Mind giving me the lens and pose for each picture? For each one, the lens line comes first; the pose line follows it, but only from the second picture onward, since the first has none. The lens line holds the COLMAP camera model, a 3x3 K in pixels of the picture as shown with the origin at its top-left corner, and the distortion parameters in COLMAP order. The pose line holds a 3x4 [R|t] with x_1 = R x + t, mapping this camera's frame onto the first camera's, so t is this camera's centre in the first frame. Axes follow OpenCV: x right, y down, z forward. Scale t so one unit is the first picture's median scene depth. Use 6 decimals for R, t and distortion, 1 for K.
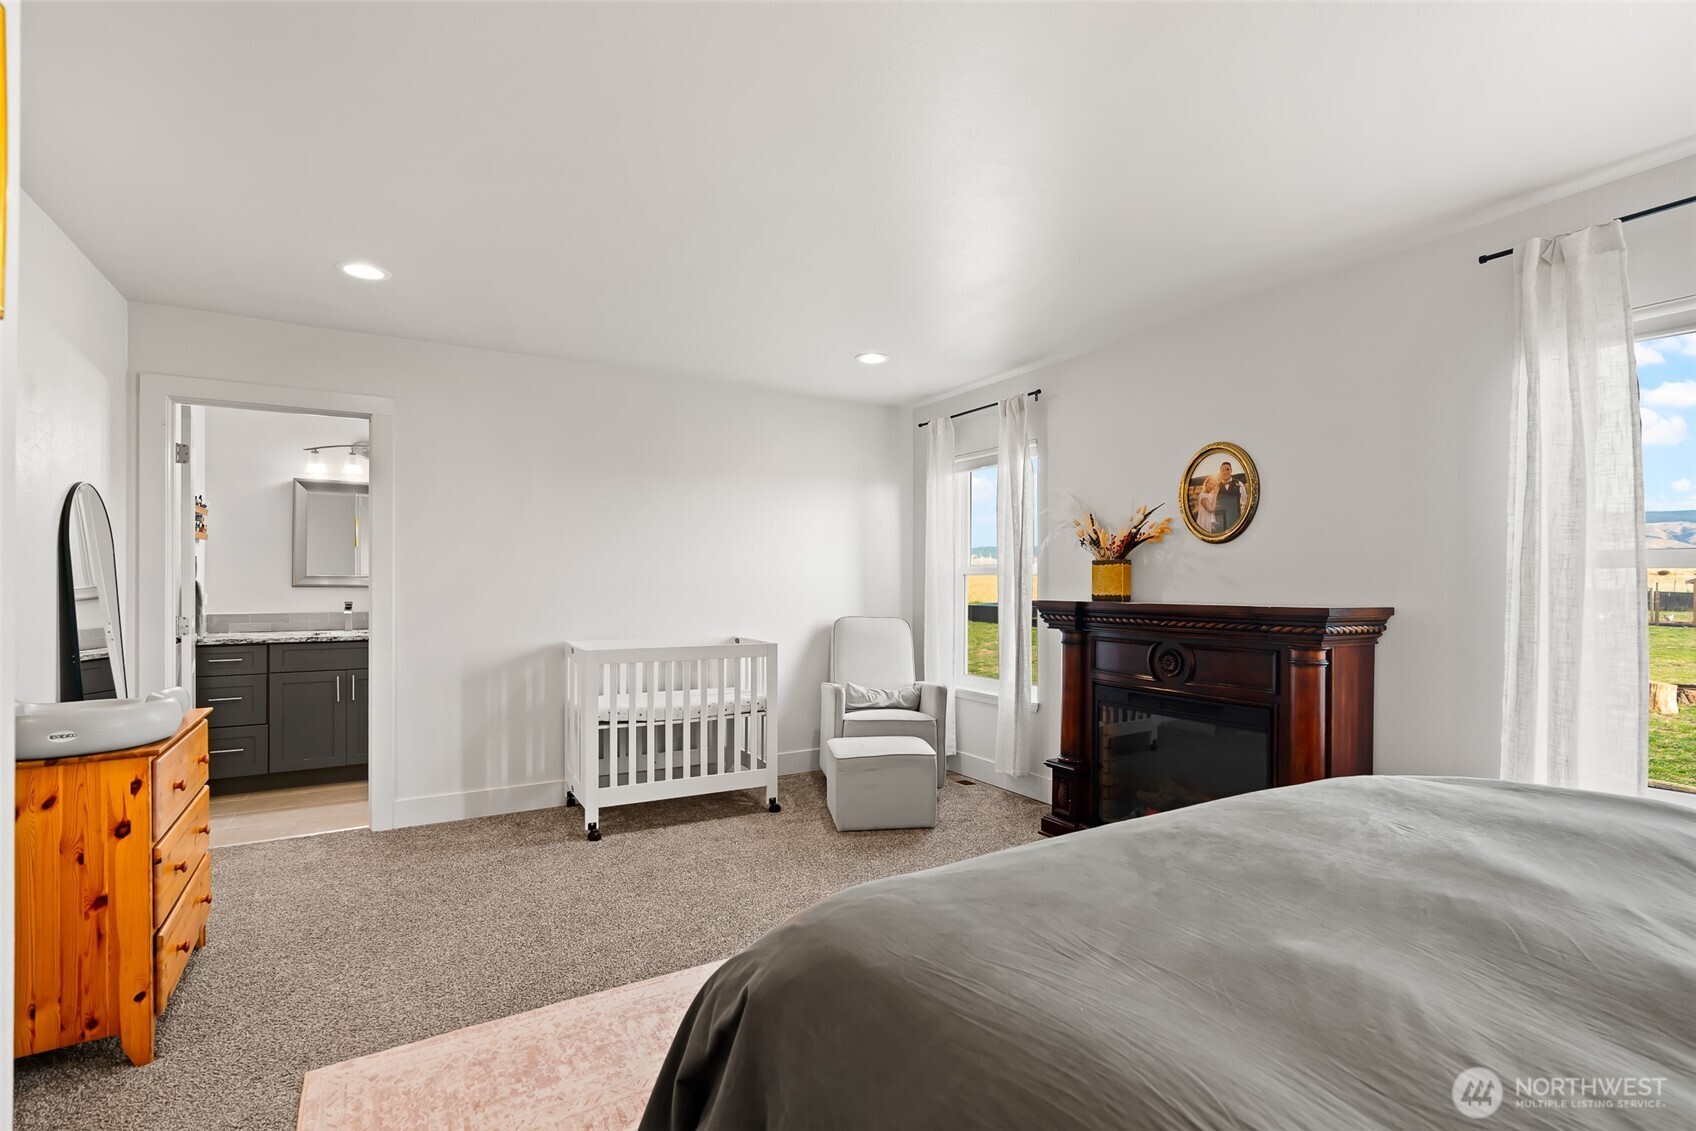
lens RADIAL K [[775.6, 0, 838.6], [0, 775.6, 560.8], [0, 0, 1]] dist [-0.012368, -0.000106]
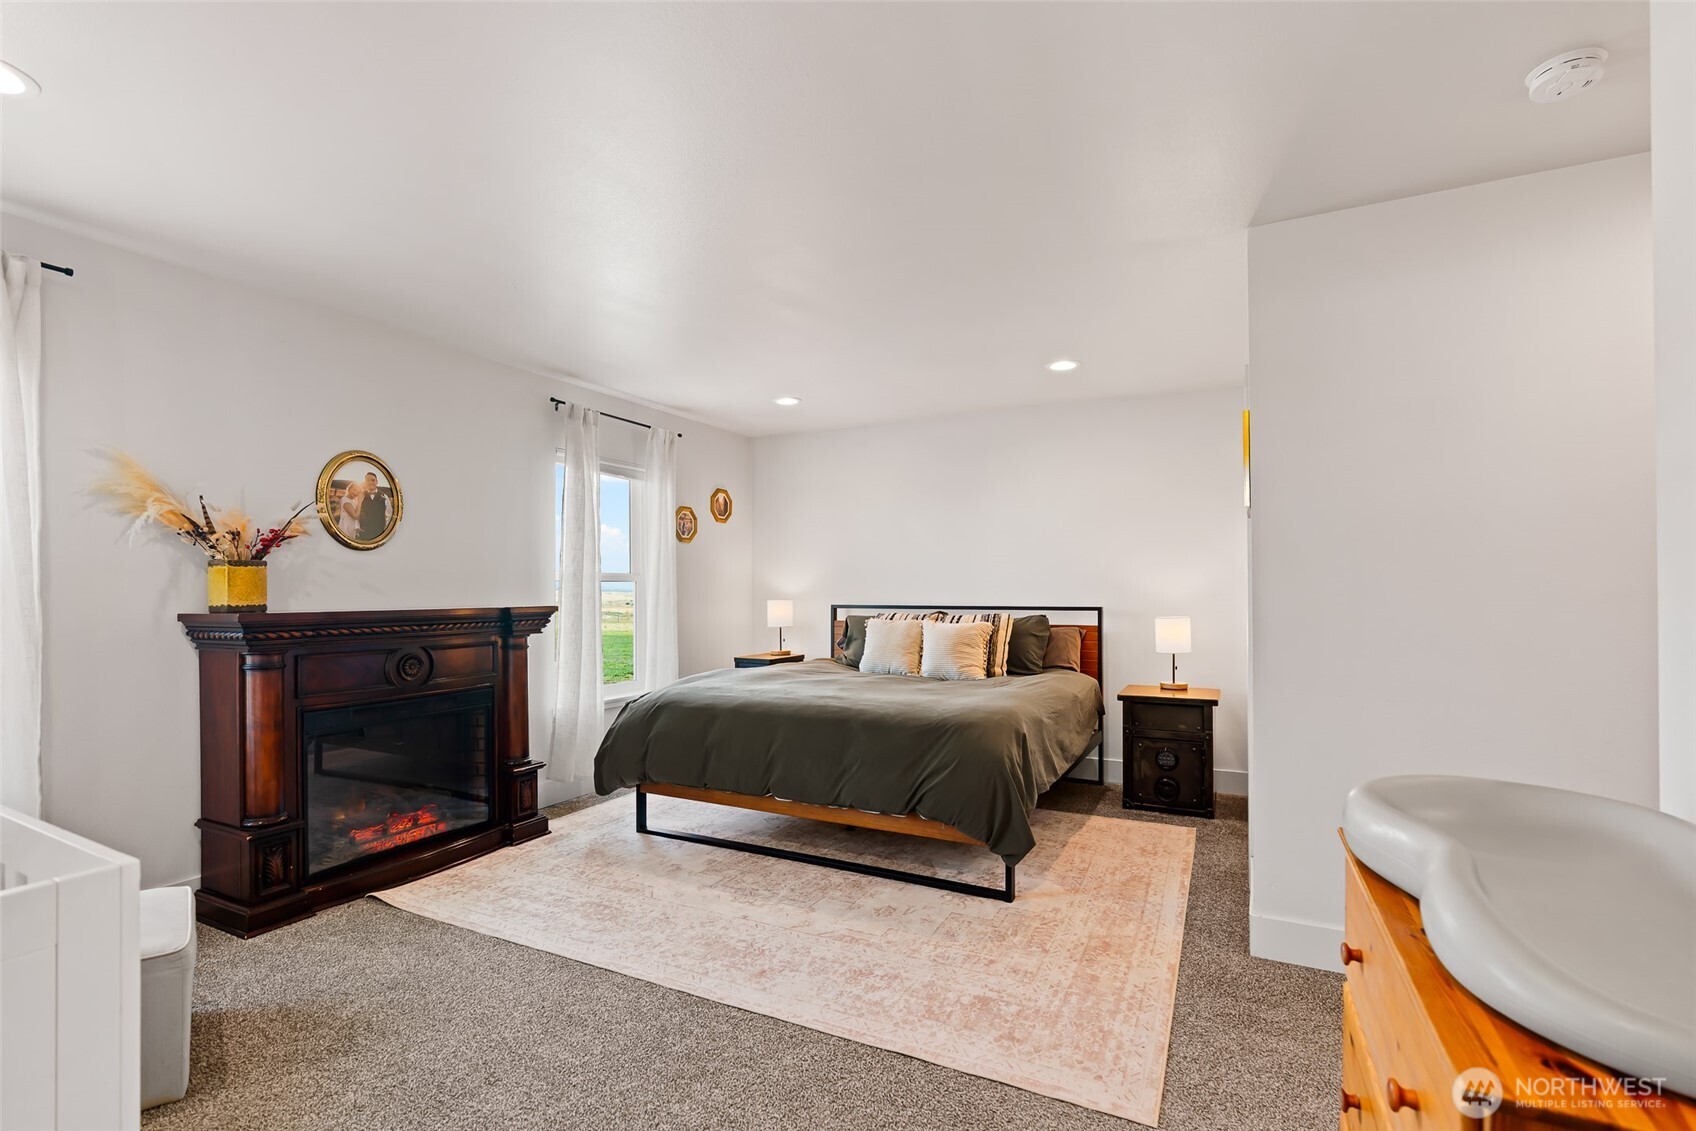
lens RADIAL K [[775.6, 0, 838.6], [0, 775.6, 560.8], [0, 0, 1]] dist [-0.012368, -0.000106]
pose [[-0.531986, 0.024866, 0.846388, -0.710861], [-0.027091, 0.998557, -0.046364, 0.021747], [-0.846320, -0.047594, -0.530545, 1.016128]]
